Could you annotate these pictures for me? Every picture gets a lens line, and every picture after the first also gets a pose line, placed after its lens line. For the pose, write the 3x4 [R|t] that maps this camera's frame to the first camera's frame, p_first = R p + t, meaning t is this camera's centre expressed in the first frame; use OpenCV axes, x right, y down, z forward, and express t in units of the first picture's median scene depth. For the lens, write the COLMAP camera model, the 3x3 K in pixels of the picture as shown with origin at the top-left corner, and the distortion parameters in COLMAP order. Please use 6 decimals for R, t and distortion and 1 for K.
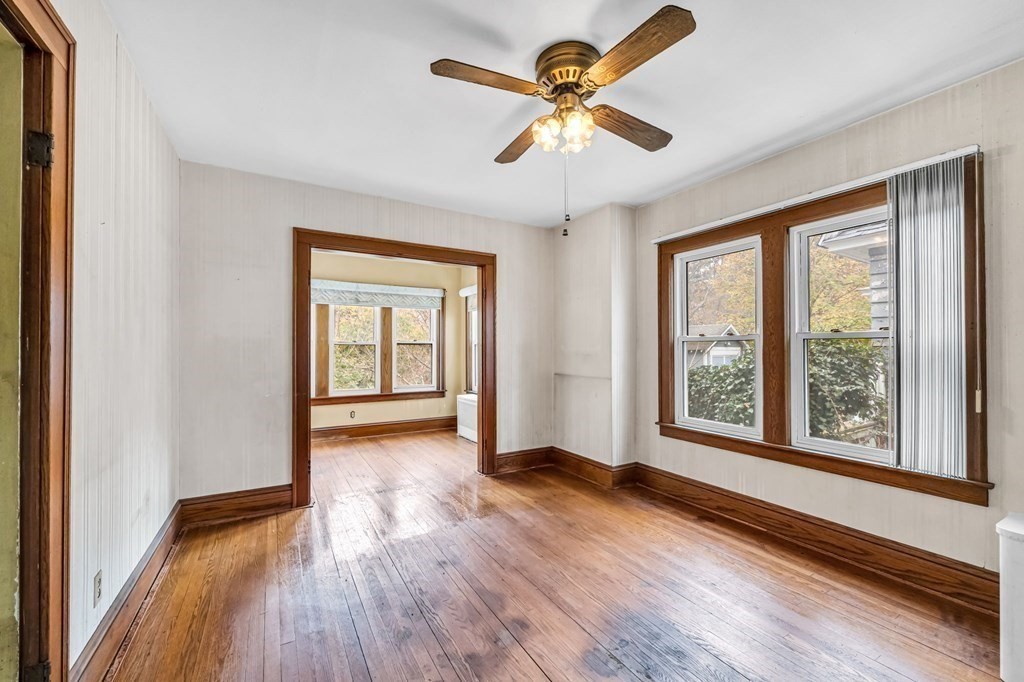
lens RADIAL K [[408.2, 0, 515.6], [0, 408.2, 348.9], [0, 0, 1]] dist [-0.000437, 0.000011]
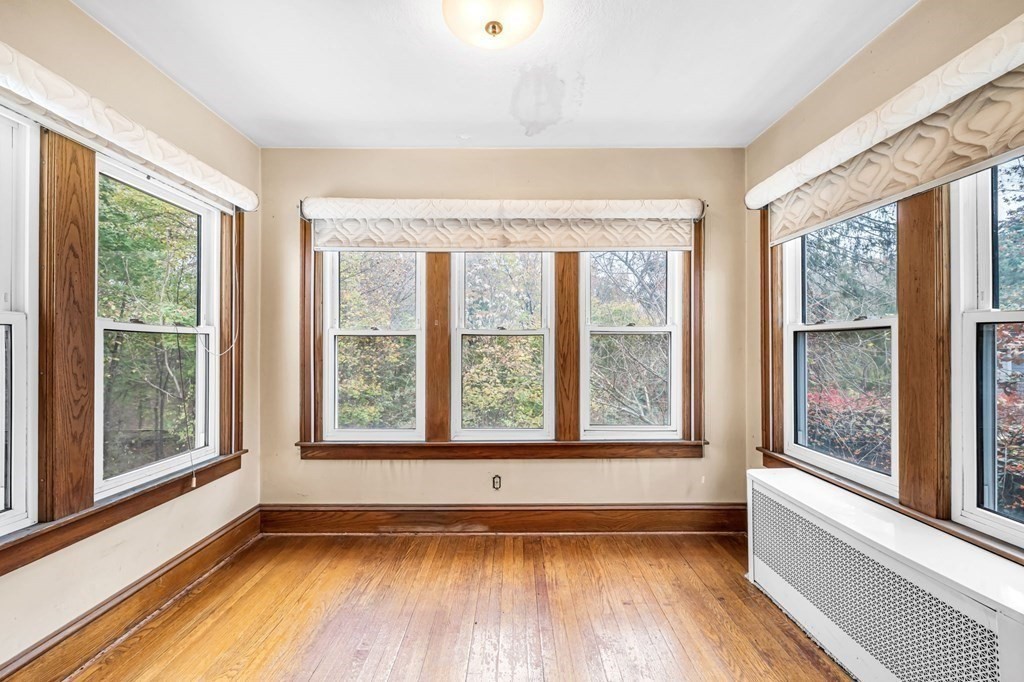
lens RADIAL K [[450.6, 0, 515.4], [0, 450.6, 337.9], [0, 0, 1]] dist [0.023812, 0.000027]
pose [[0.858472, 0.000914, -0.512860, -0.178961], [0.001858, 0.999986, 0.004891, -0.014871], [0.512857, -0.005152, 0.858458, 0.897520]]
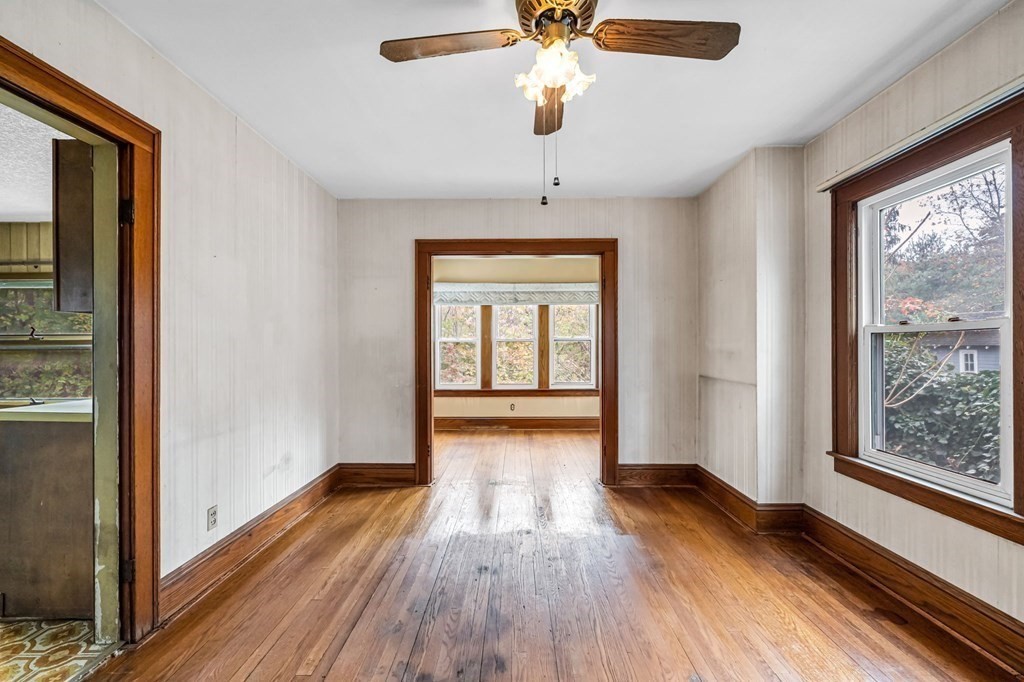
lens RADIAL K [[408.2, 0, 515.6], [0, 408.2, 348.9], [0, 0, 1]] dist [-0.000437, 0.000011]
pose [[0.857115, 0.000994, -0.515125, 0.251045], [0.003733, 0.999960, 0.008140, -0.000405], [0.515112, -0.008900, 0.857077, 0.144878]]
